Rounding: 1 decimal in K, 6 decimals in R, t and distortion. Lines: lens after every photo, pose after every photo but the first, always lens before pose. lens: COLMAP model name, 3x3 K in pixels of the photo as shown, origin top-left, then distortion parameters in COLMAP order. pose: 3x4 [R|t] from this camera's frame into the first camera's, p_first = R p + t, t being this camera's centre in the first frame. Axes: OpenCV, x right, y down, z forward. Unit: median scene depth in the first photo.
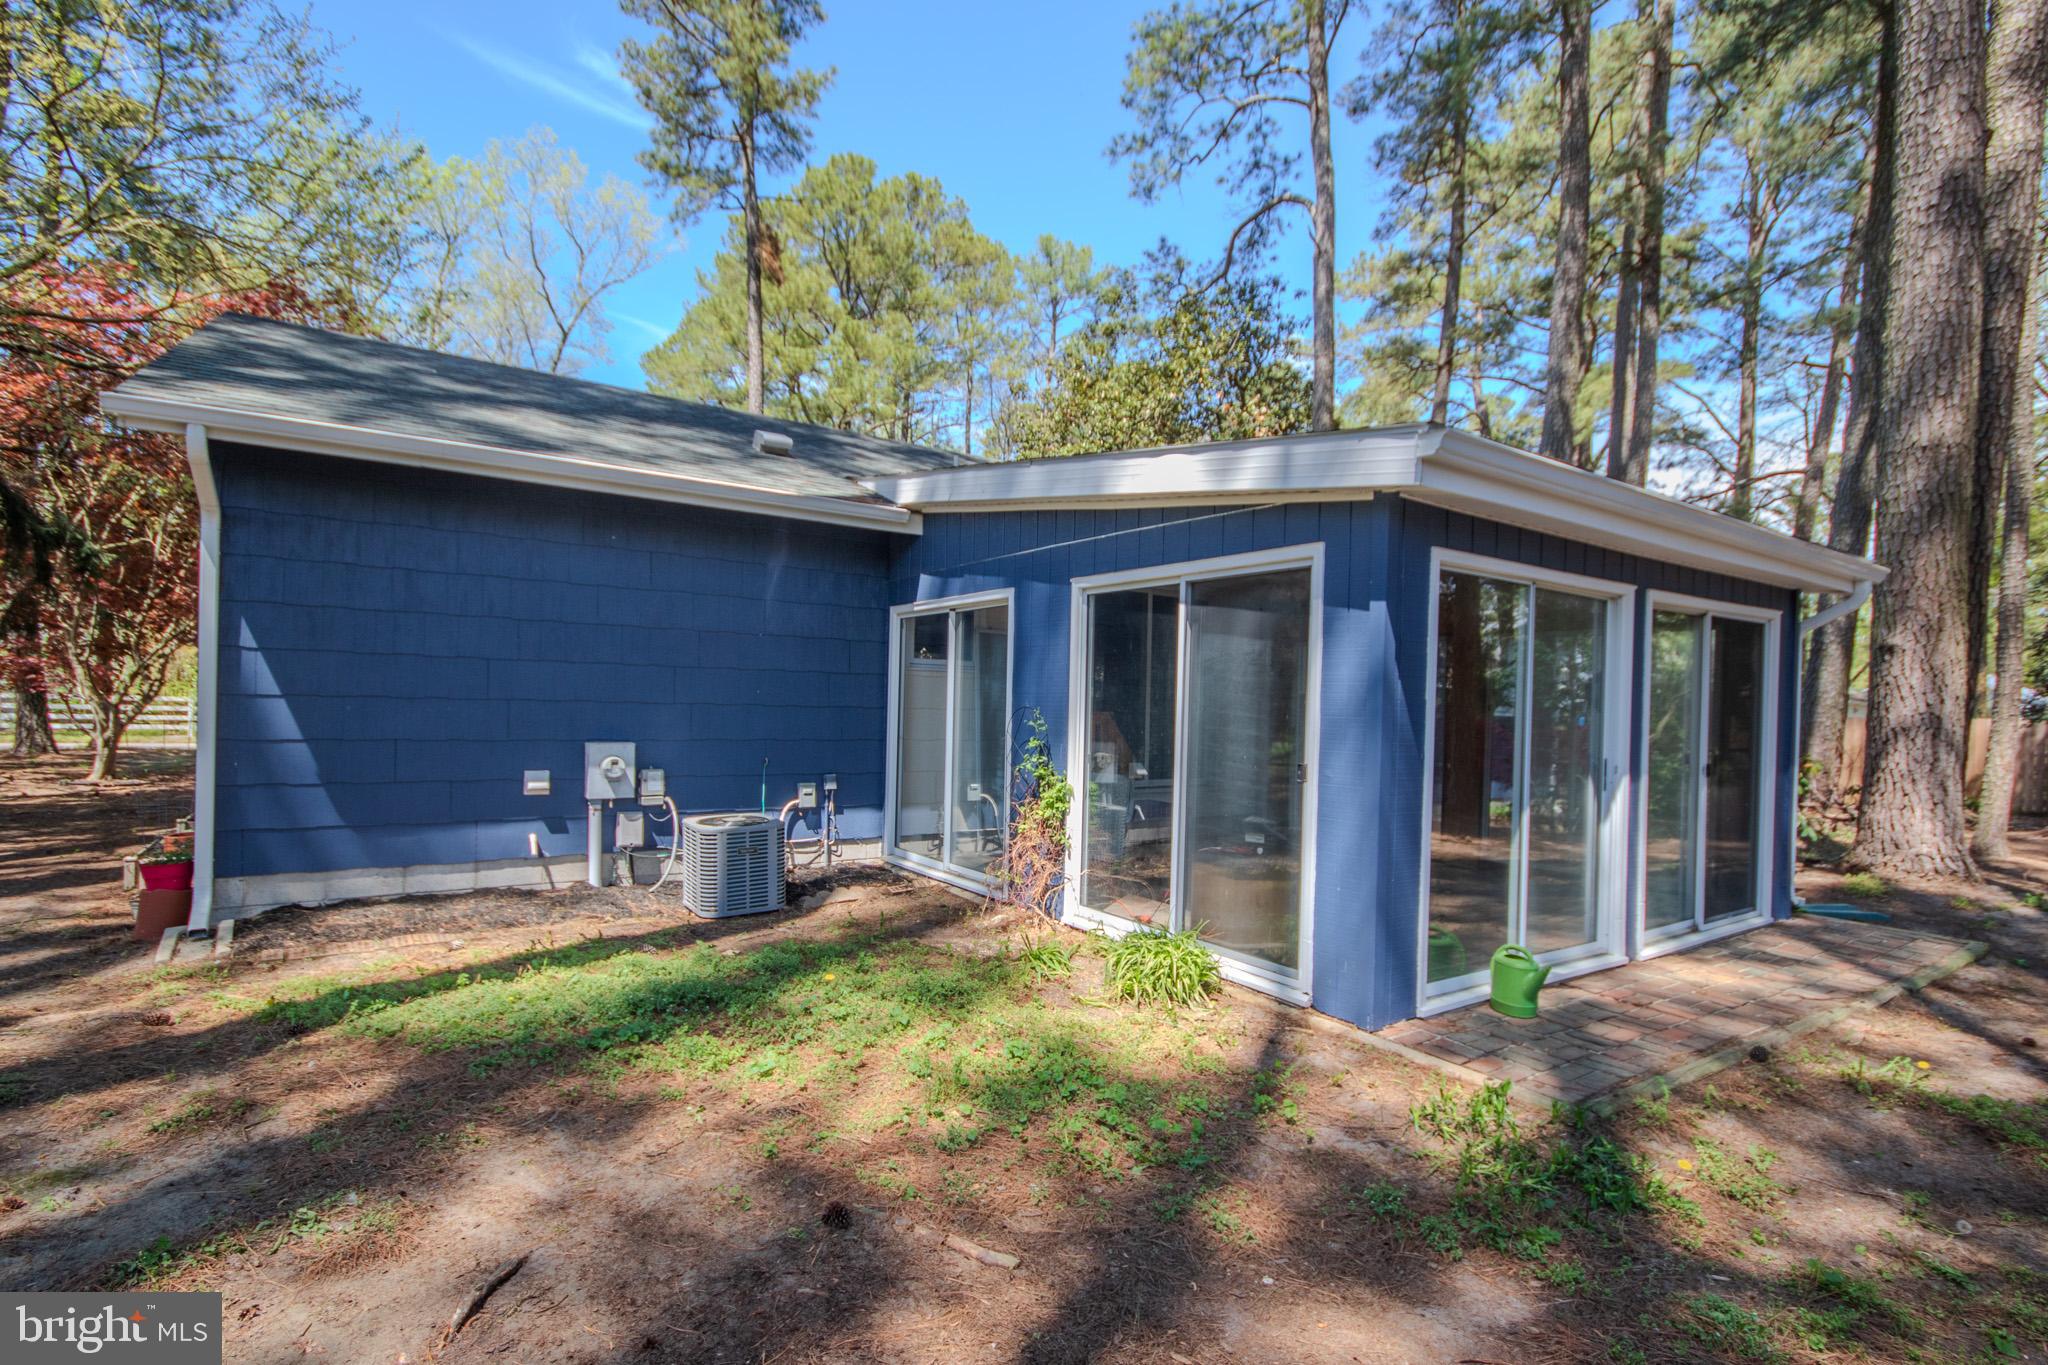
lens RADIAL K [[956.3, 0, 1030.0], [0, 956.3, 710.5], [0, 0, 1]] dist [0.007904, -0.009730]
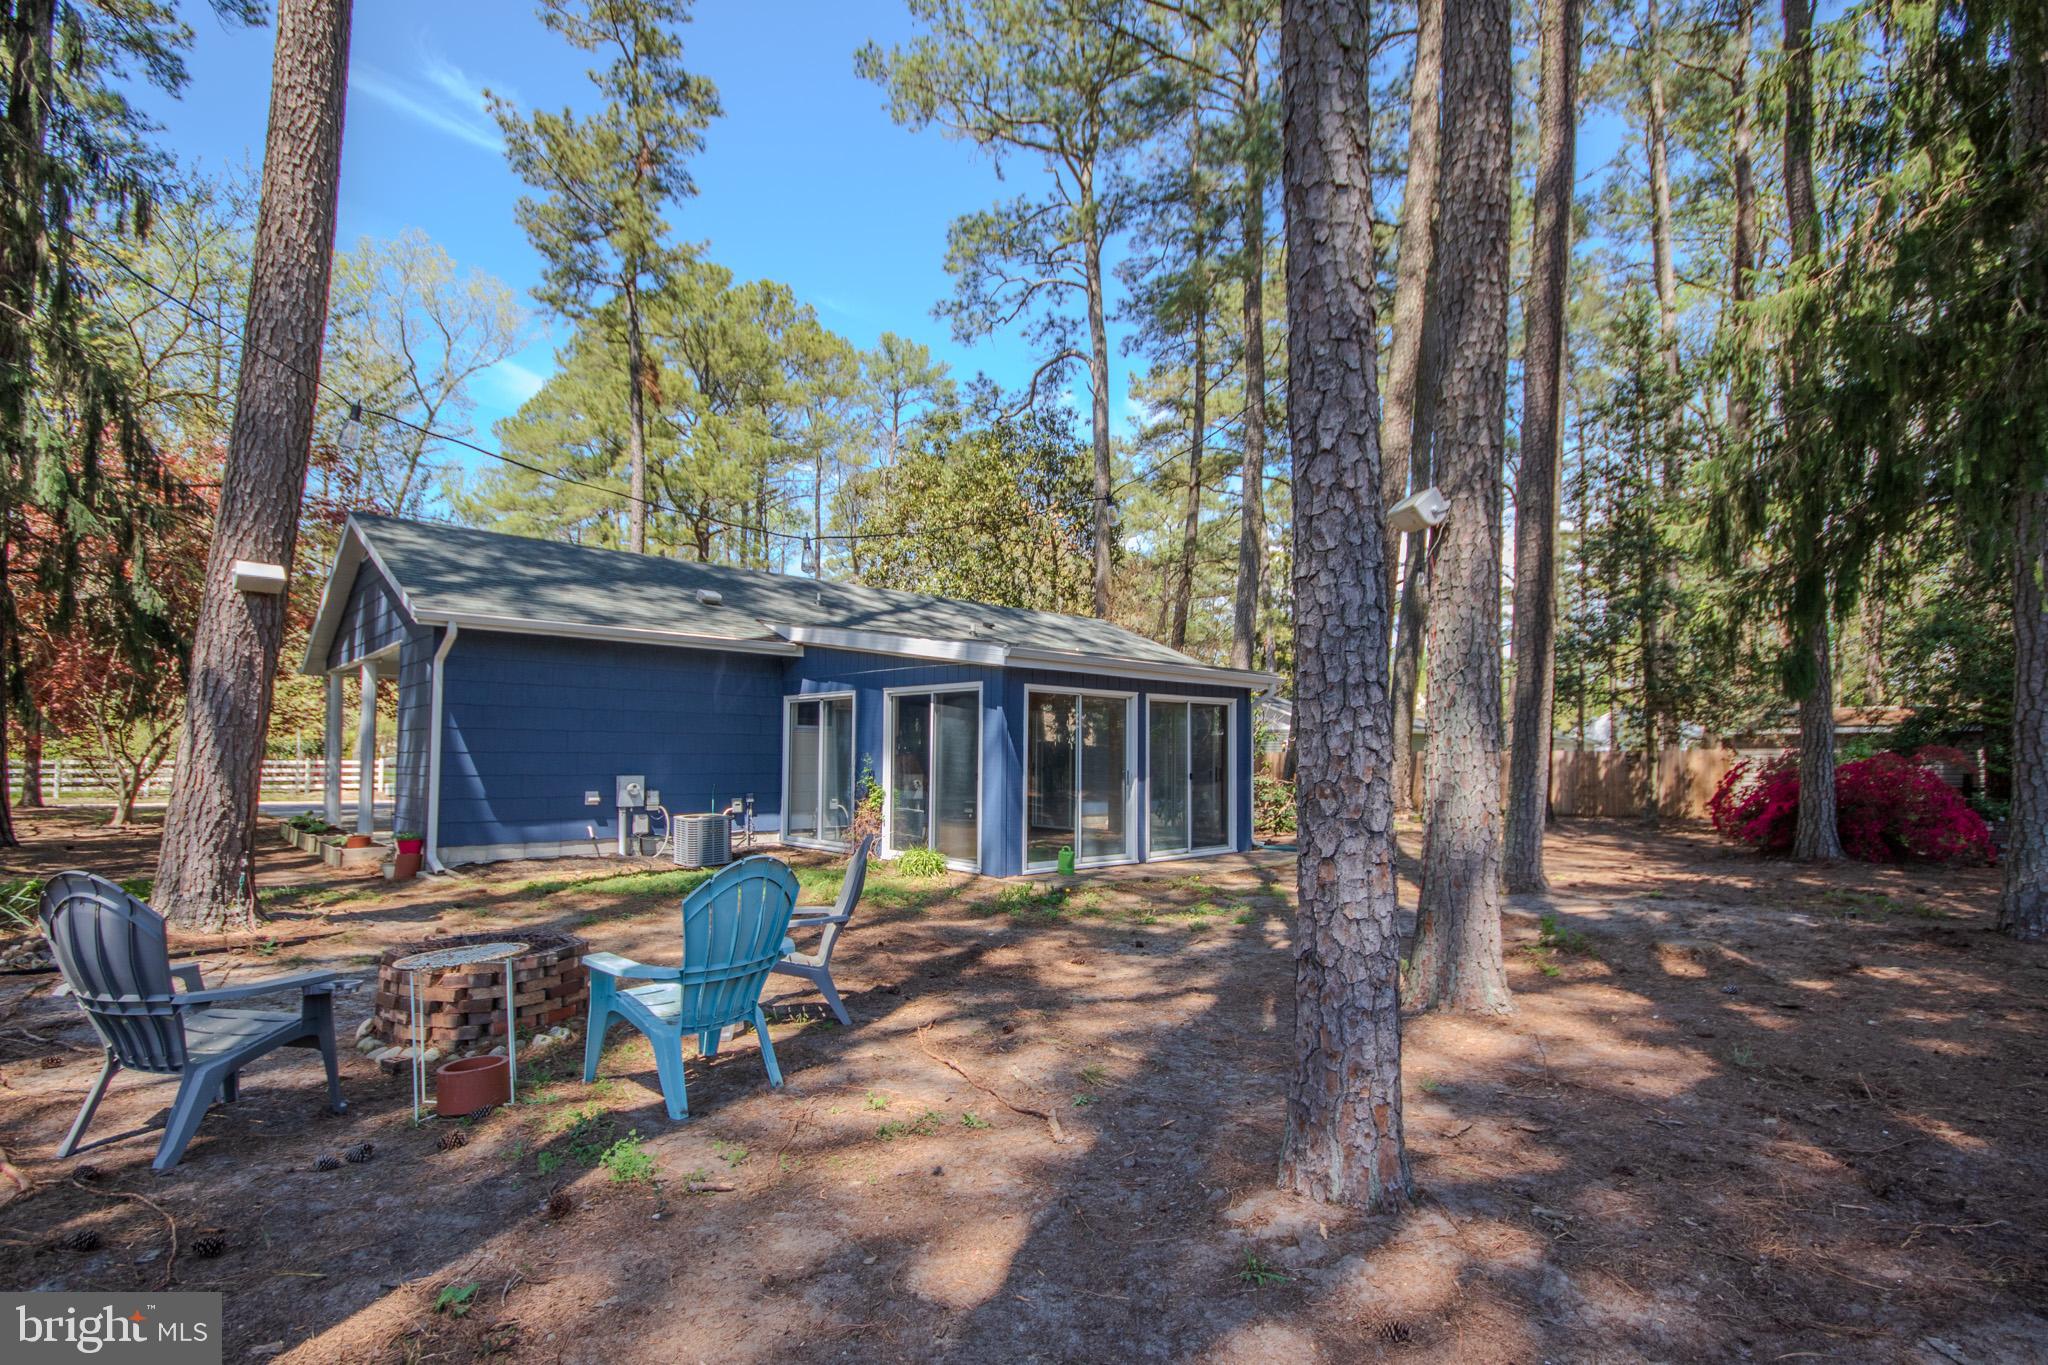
lens RADIAL K [[956.3, 0, 1030.0], [0, 956.3, 710.5], [0, 0, 1]] dist [0.007904, -0.009730]
pose [[0.987938, -0.011042, 0.154454, 0.007893], [0.018774, 0.998638, -0.048688, 0.003280], [-0.153706, 0.051000, 0.986800, -0.238205]]
